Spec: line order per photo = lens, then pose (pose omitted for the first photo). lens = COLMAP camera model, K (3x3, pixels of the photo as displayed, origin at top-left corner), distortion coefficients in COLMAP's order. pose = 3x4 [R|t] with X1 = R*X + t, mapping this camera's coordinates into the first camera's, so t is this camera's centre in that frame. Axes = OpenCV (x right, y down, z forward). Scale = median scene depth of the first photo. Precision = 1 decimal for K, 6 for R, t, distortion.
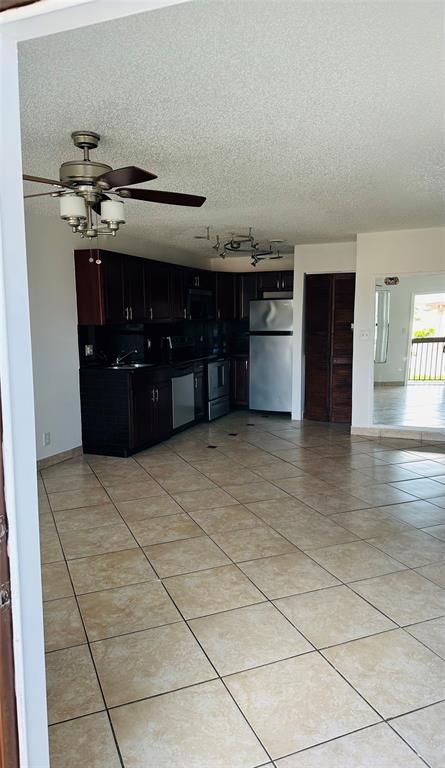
lens RADIAL K [[535.6, 0, 227.1], [0, 535.6, 385.4], [0, 0, 1]] dist [0.070619, -0.006479]
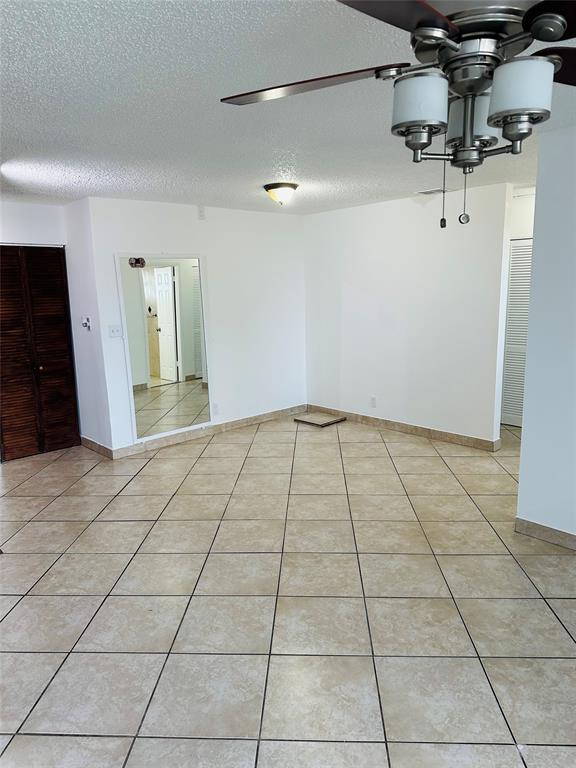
lens RADIAL K [[535.9, 0, 287.0], [0, 535.9, 386.3], [0, 0, 1]] dist [0.079014, -0.103664]
pose [[0.435989, -0.173538, 0.883062, -0.378449], [0.134100, 0.982805, 0.126931, -0.089781], [-0.889905, 0.063078, 0.451764, 0.477395]]
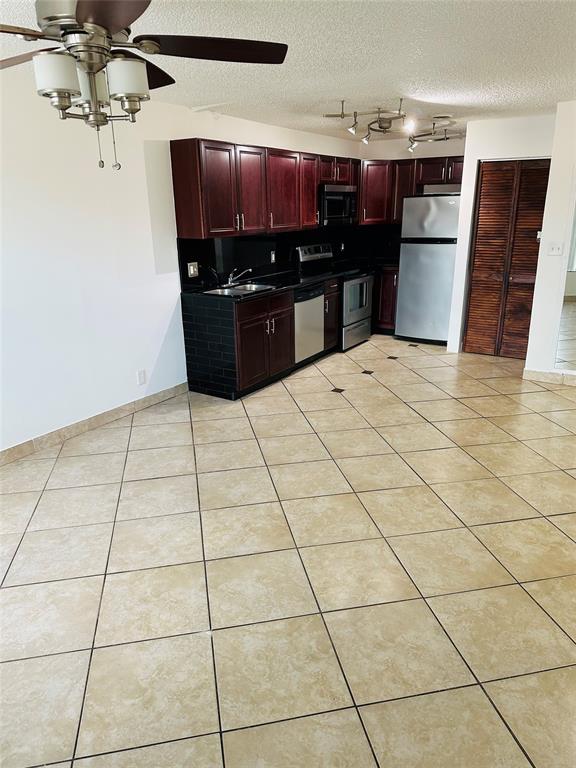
lens RADIAL K [[535.9, 0, 280.6], [0, 535.9, 381.0], [0, 0, 1]] dist [0.079014, -0.103664]
pose [[0.979753, 0.054389, -0.192683, 0.044915], [-0.017600, 0.982066, 0.187716, -0.054447], [0.199437, -0.180524, 0.963139, 0.197780]]
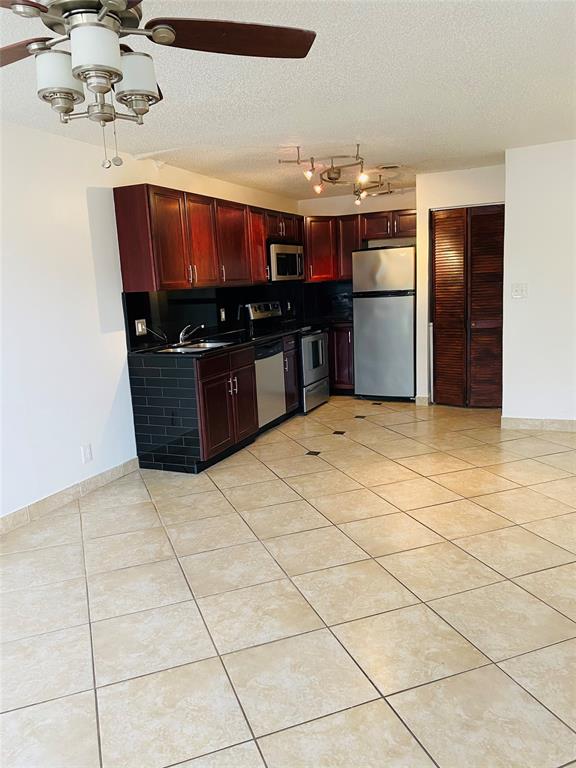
lens RADIAL K [[589.0, 0, 283.8], [0, 589.0, 382.2], [0, 0, 1]] dist [0.028781, -0.022401]
pose [[0.998280, -0.033163, -0.048341, -0.027283], [0.035232, 0.998471, 0.042597, -0.018094], [0.046854, -0.044227, 0.997922, 0.210081]]
